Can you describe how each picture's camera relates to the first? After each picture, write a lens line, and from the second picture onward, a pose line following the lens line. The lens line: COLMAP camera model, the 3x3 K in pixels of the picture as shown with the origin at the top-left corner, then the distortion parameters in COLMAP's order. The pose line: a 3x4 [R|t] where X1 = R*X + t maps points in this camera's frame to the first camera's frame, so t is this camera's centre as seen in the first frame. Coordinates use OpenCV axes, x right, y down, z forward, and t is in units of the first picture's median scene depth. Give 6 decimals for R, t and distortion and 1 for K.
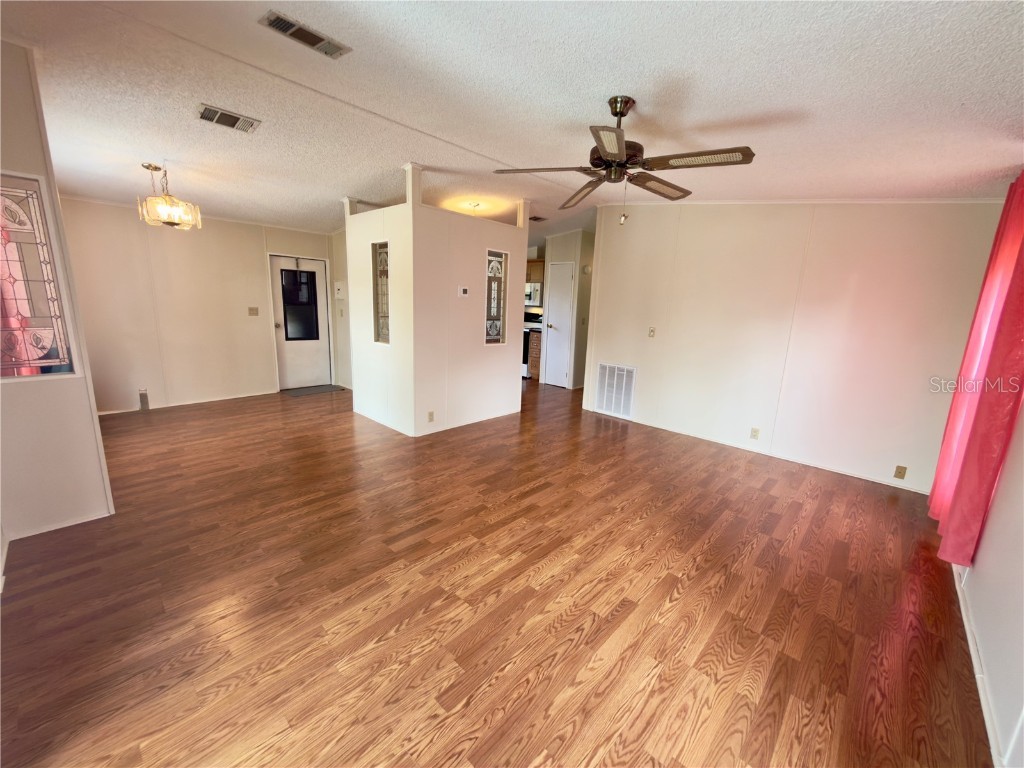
lens RADIAL K [[408.7, 0, 513.5], [0, 408.7, 389.5], [0, 0, 1]] dist [-0.001708, 0.000682]
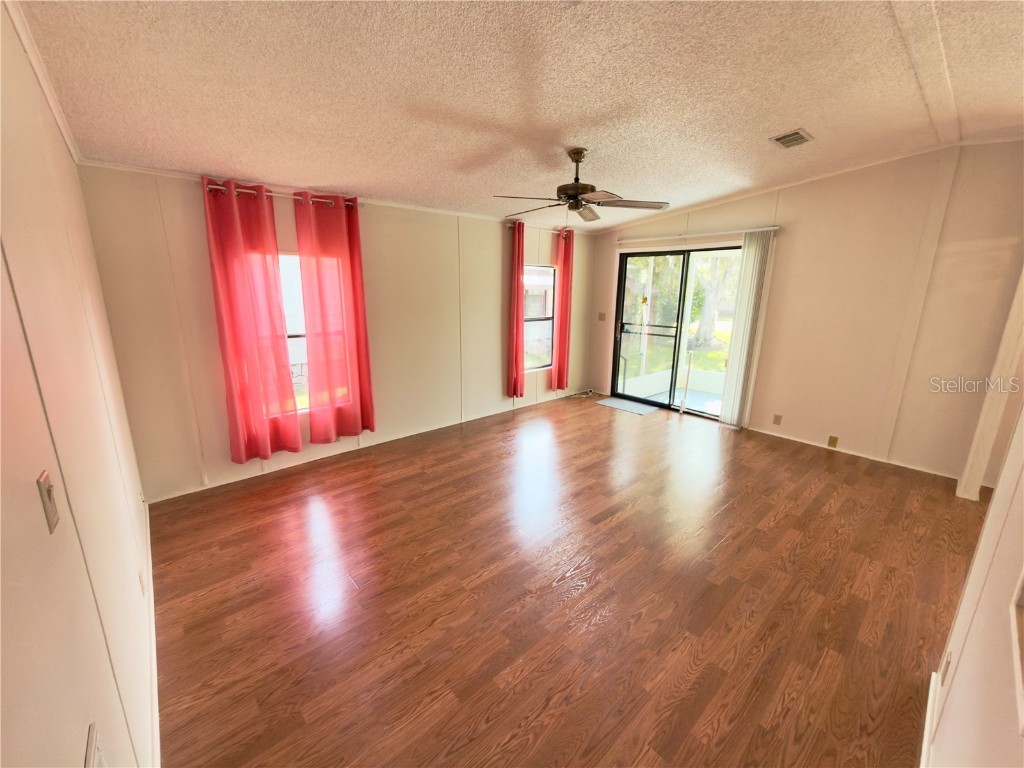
lens RADIAL K [[408.7, 0, 511.9], [0, 408.7, 383.2], [0, 0, 1]] dist [-0.001708, 0.000682]
pose [[-0.994381, -0.067317, 0.081705, 0.241822], [-0.024876, 0.898755, 0.437744, -0.463098], [-0.102901, 0.433252, -0.895379, 1.947686]]
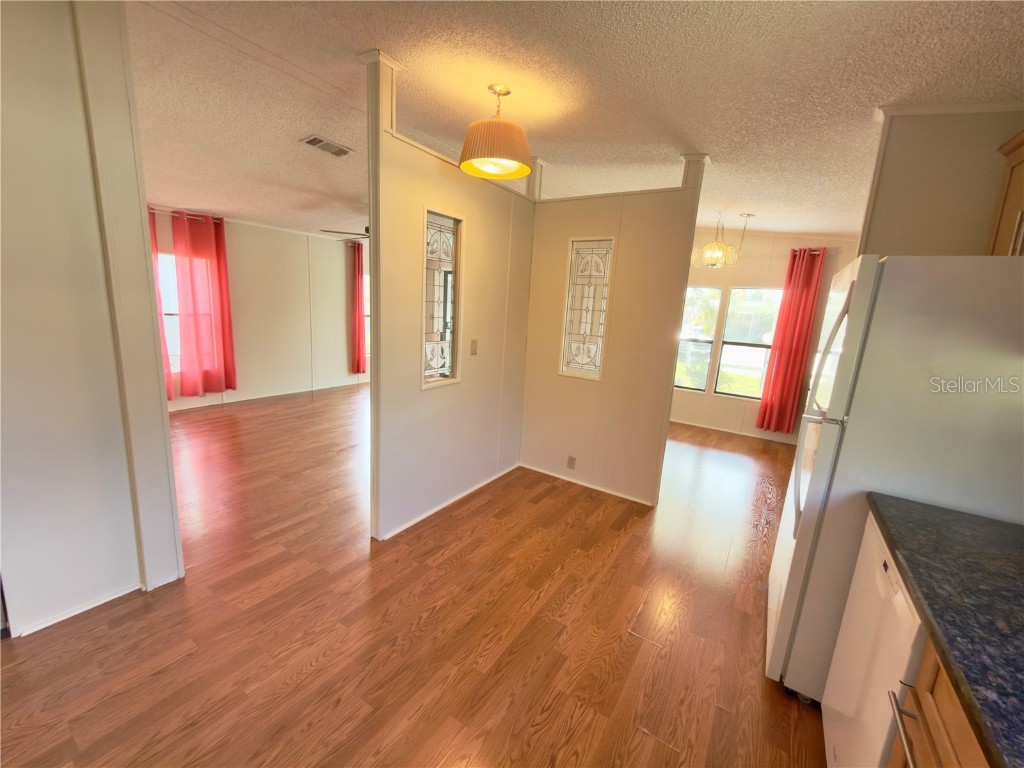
lens RADIAL K [[408.7, 0, 511.9], [0, 408.7, 382.9], [0, 0, 1]] dist [-0.001708, 0.000682]
pose [[-0.981826, -0.060527, -0.179875, -0.090671], [-0.126844, 0.914281, 0.384708, -0.598203], [0.141171, 0.400532, -0.905342, 2.678701]]
